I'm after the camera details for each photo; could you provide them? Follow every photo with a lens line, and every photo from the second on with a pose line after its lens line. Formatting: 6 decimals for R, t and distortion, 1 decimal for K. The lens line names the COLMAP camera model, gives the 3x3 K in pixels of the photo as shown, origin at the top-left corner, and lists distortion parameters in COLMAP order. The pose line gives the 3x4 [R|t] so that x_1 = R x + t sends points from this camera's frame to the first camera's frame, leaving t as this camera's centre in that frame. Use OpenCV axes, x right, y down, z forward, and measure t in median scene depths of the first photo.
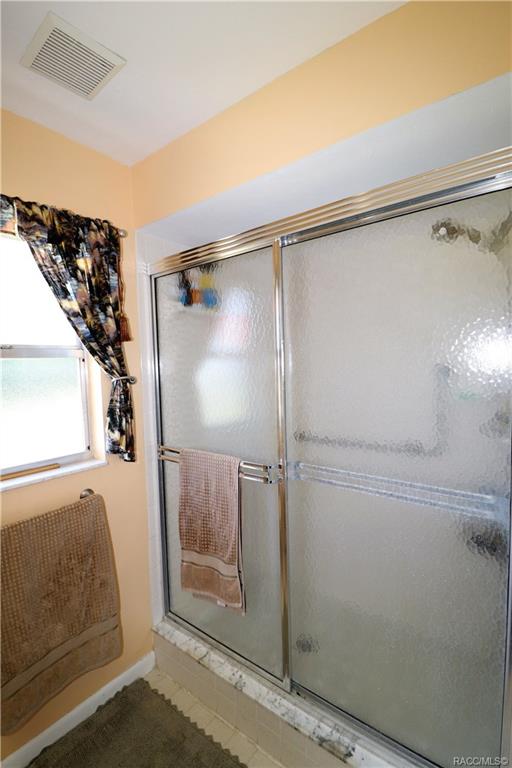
lens RADIAL K [[354.3, 0, 256.0], [0, 354.3, 384.0], [0, 0, 1]] dist [-0.000485, -0.012931]
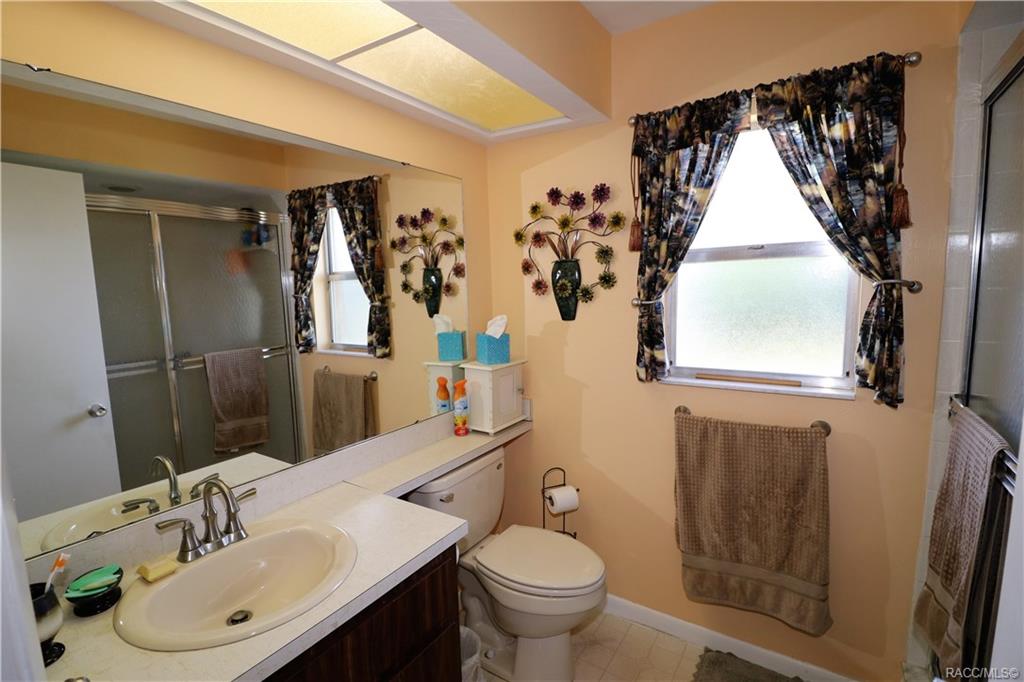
lens RADIAL K [[472.4, 0, 509.1], [0, 472.4, 345.3], [0, 0, 1]] dist [-0.000485, -0.012931]
pose [[0.065311, 0.148229, -0.986794, 0.514659], [-0.033409, 0.988676, 0.146301, -0.004487], [0.997306, 0.023413, 0.069523, 0.221022]]
